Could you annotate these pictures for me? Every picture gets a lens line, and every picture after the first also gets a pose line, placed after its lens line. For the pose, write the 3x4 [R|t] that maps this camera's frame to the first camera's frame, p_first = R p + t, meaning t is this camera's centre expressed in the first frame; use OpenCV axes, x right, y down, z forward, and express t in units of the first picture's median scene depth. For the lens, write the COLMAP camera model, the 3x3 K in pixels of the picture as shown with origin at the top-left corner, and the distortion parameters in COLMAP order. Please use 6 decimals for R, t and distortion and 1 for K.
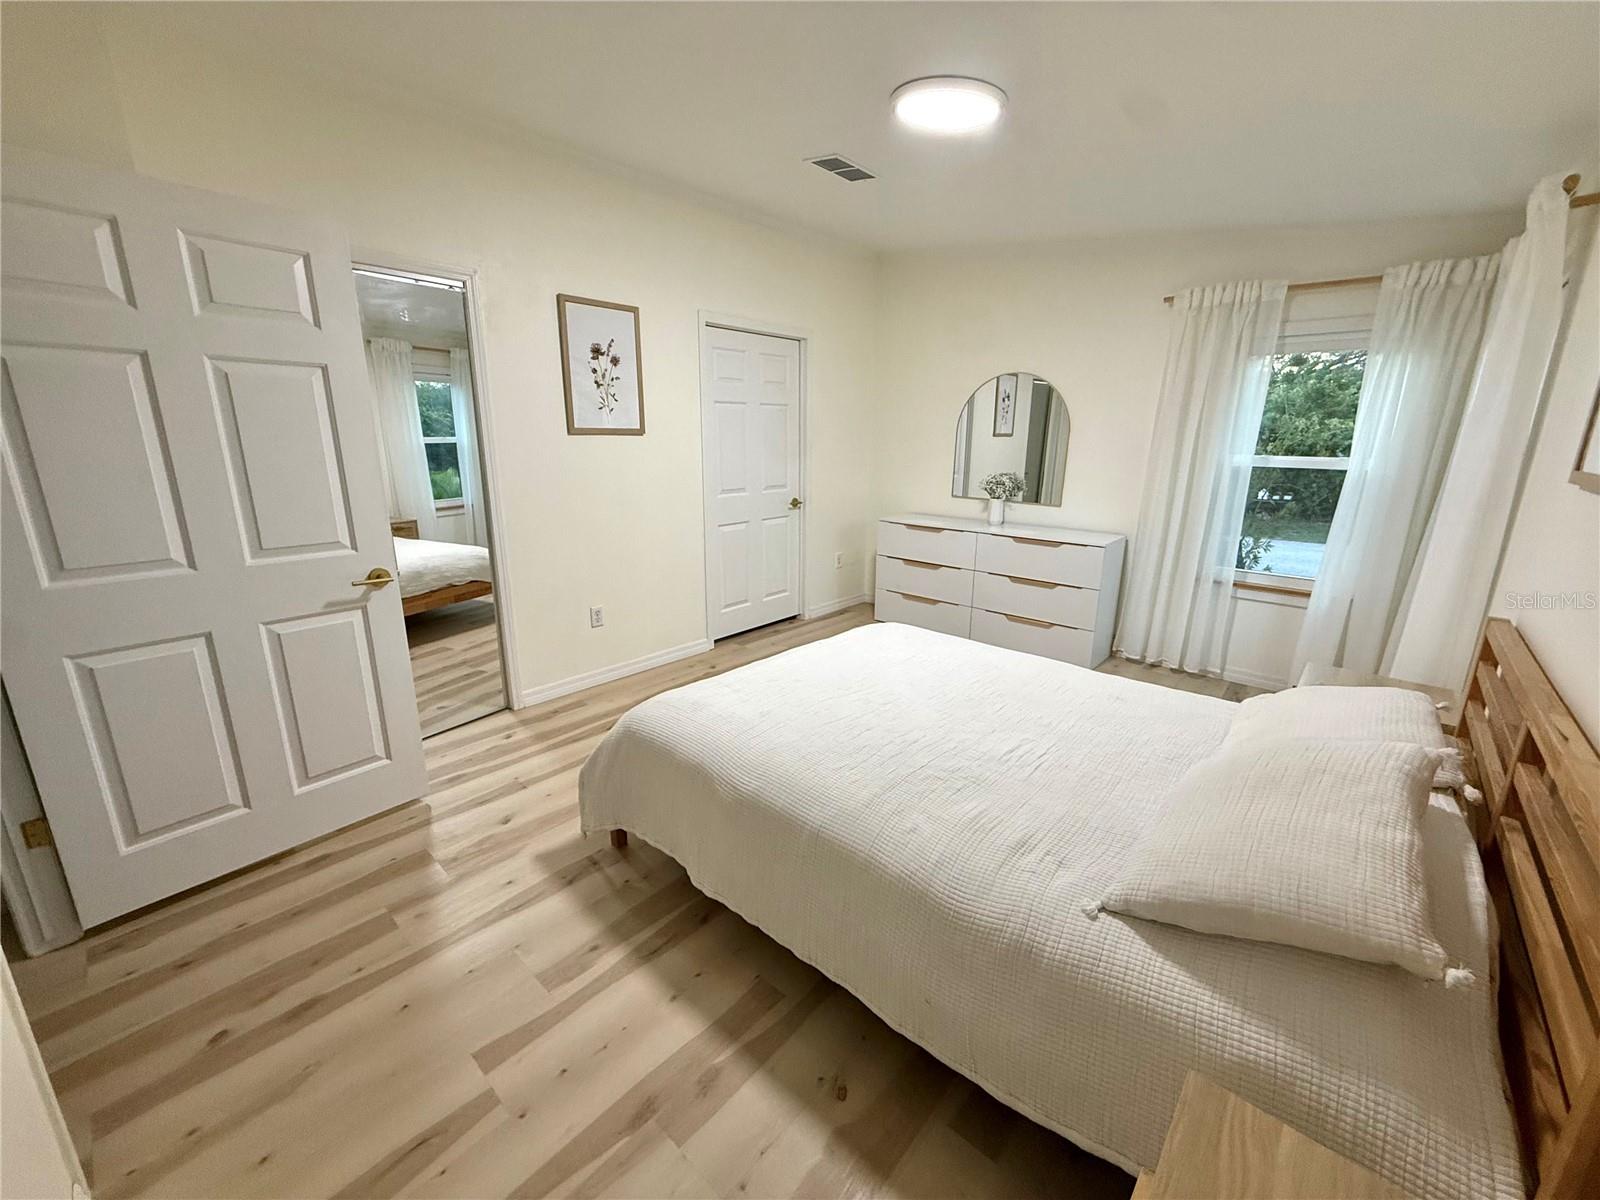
lens RADIAL K [[654.3, 0, 793.0], [0, 654.3, 607.8], [0, 0, 1]] dist [-0.003707, -0.000450]
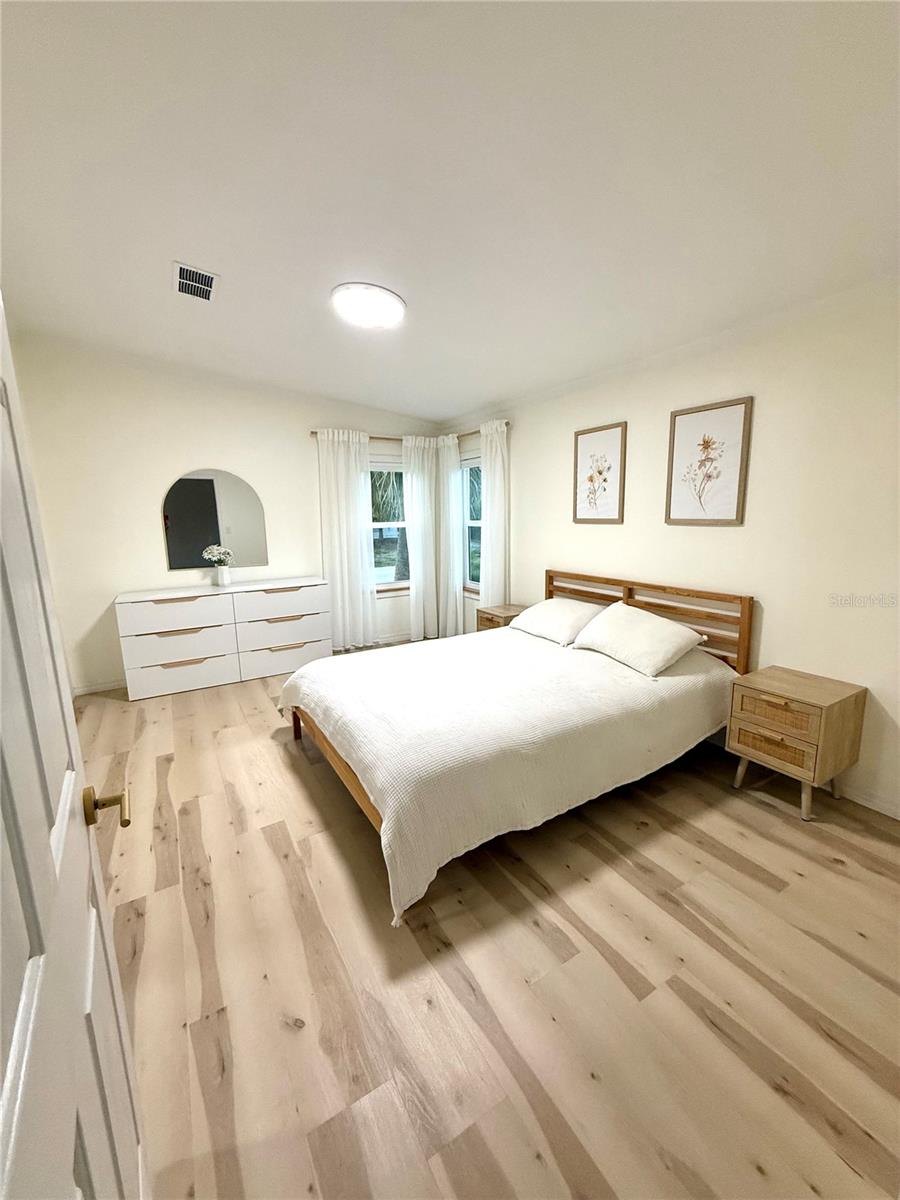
lens RADIAL K [[490.8, 0, 454.9], [0, 490.8, 602.2], [0, 0, 1]] dist [-0.003707, -0.000450]
pose [[0.260475, -0.189034, 0.946794, -1.021017], [0.269184, 0.955979, 0.116812, -0.191645], [-0.927196, 0.224435, 0.299894, 0.674889]]
